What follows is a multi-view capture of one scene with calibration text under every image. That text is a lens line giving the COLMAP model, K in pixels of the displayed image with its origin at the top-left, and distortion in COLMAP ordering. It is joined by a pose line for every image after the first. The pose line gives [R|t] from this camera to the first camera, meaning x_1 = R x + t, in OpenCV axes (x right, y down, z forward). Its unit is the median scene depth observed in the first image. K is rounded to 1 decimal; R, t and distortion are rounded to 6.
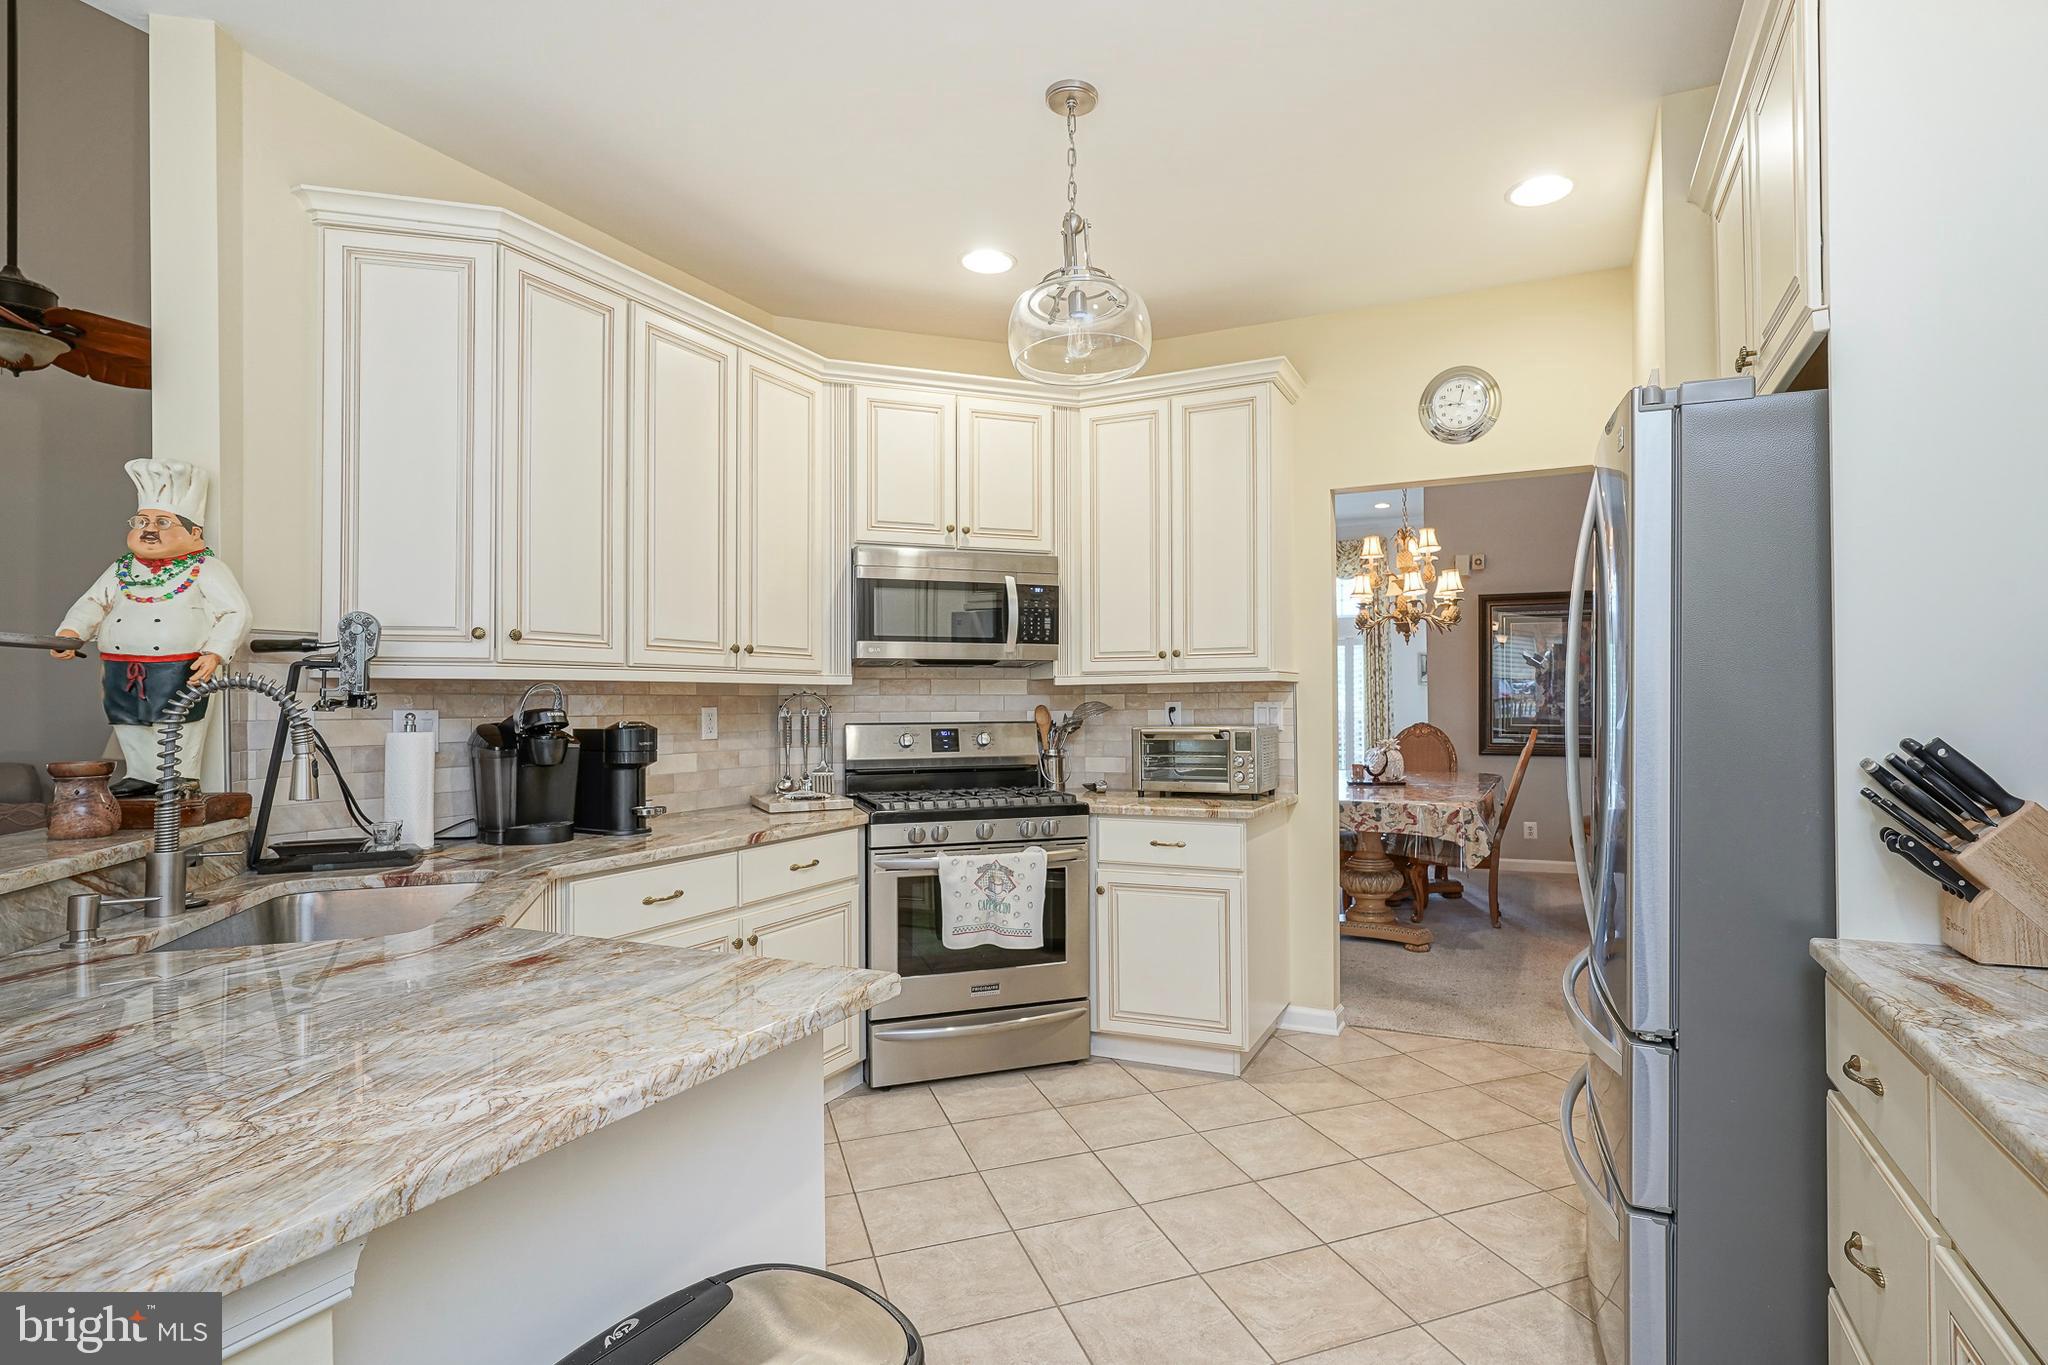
lens RADIAL K [[986.9, 0, 1024.5], [0, 986.9, 703.7], [0, 0, 1]] dist [-0.006448, 0.004409]
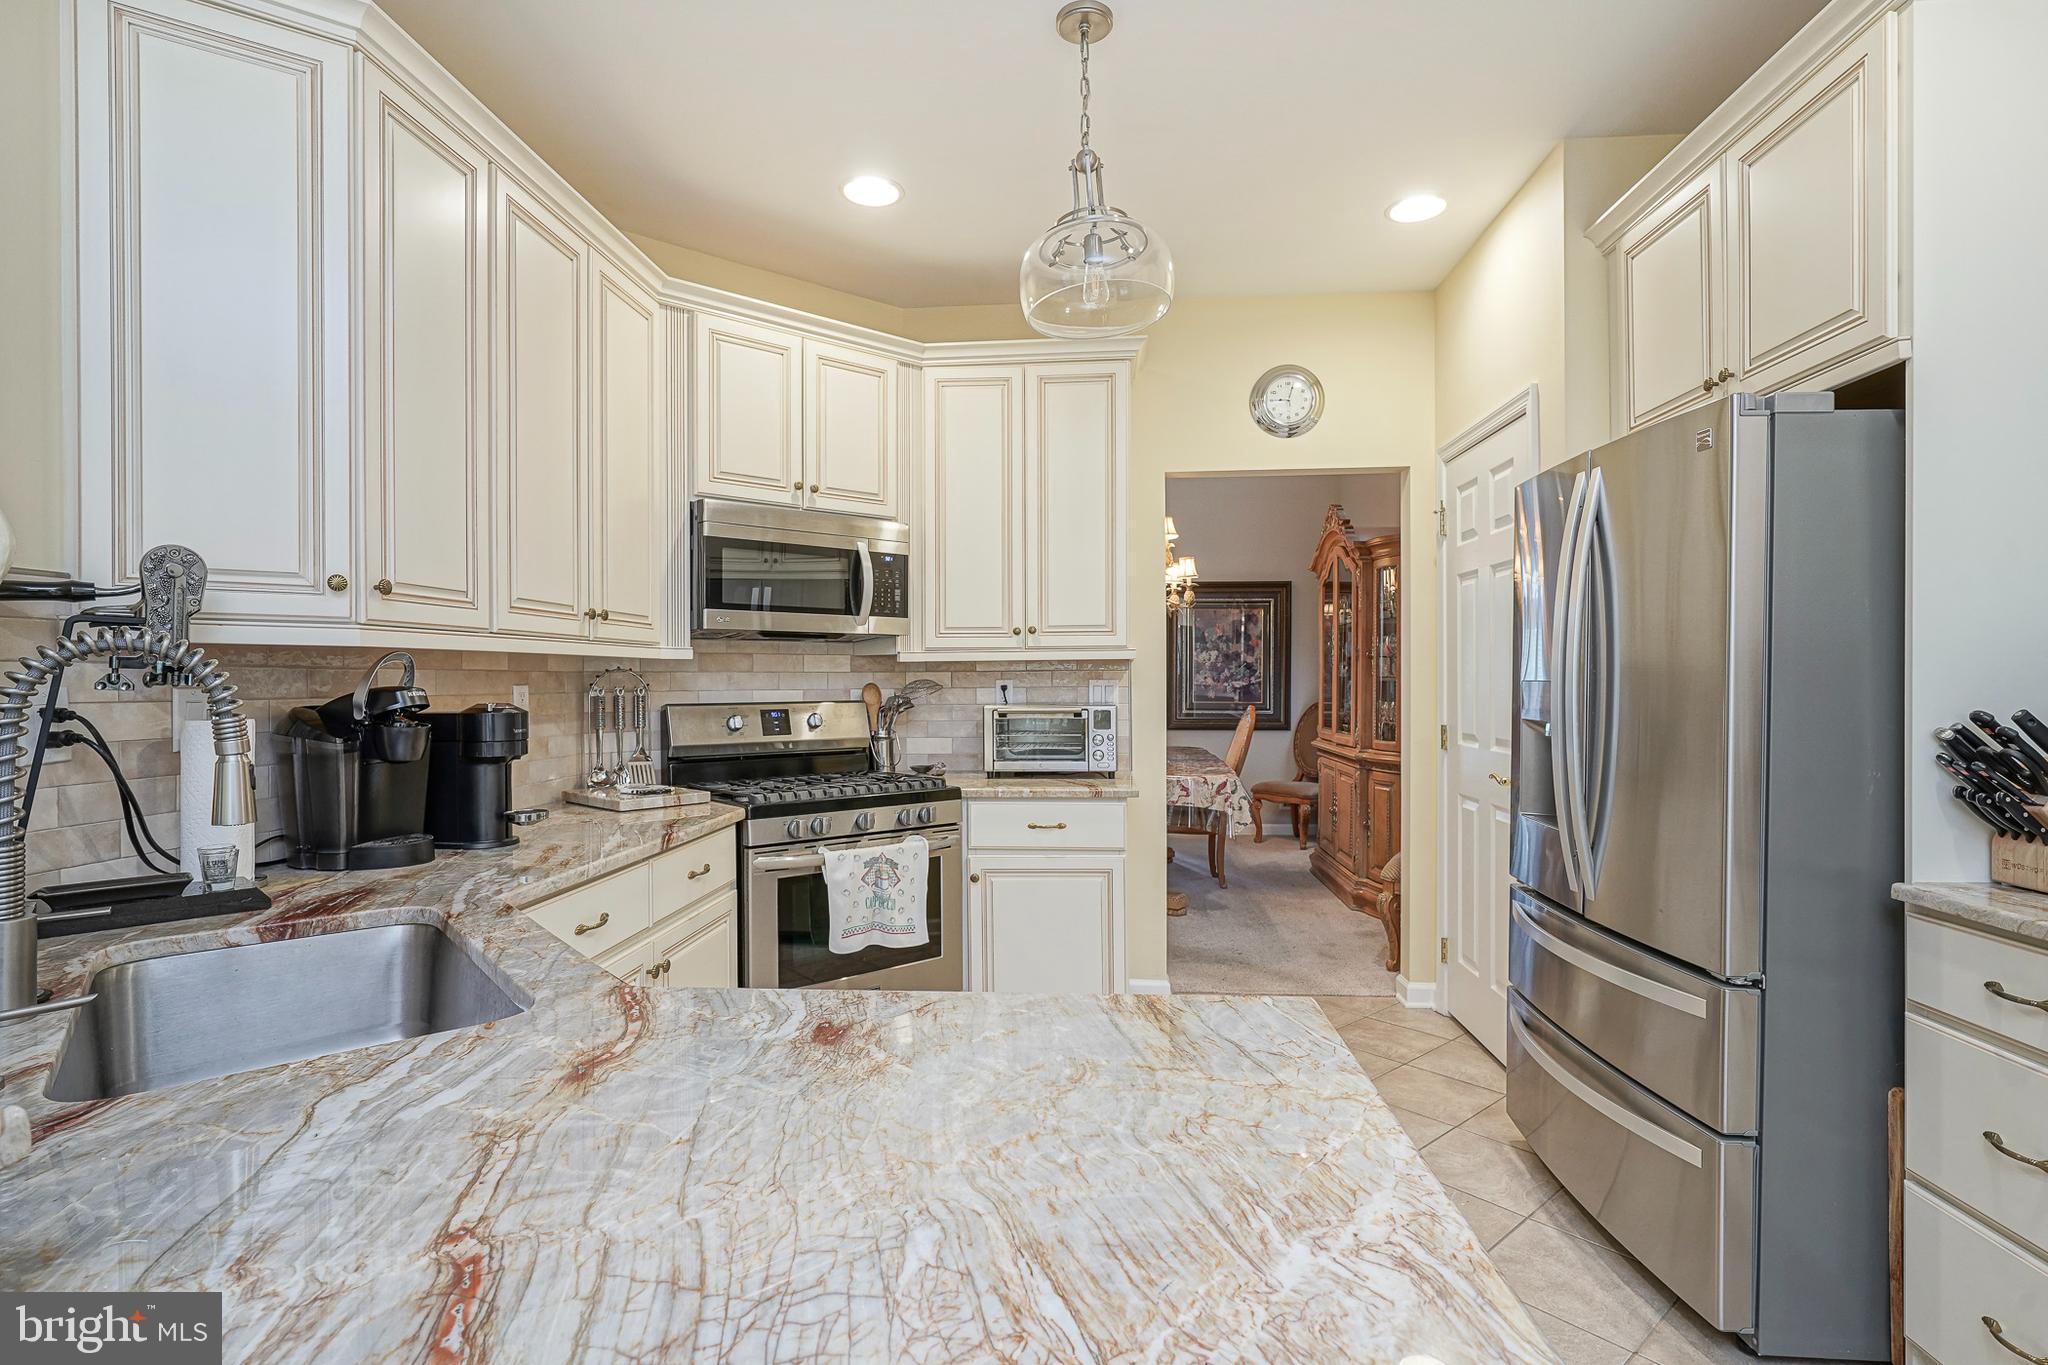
lens RADIAL K [[986.9, 0, 945.6], [0, 986.9, 694.5], [0, 0, 1]] dist [-0.006448, 0.004409]
pose [[0.942768, -0.002969, 0.333437, -0.276338], [-0.001032, 0.999930, 0.011822, 0.001292], [-0.333449, -0.011490, 0.942698, 0.121329]]
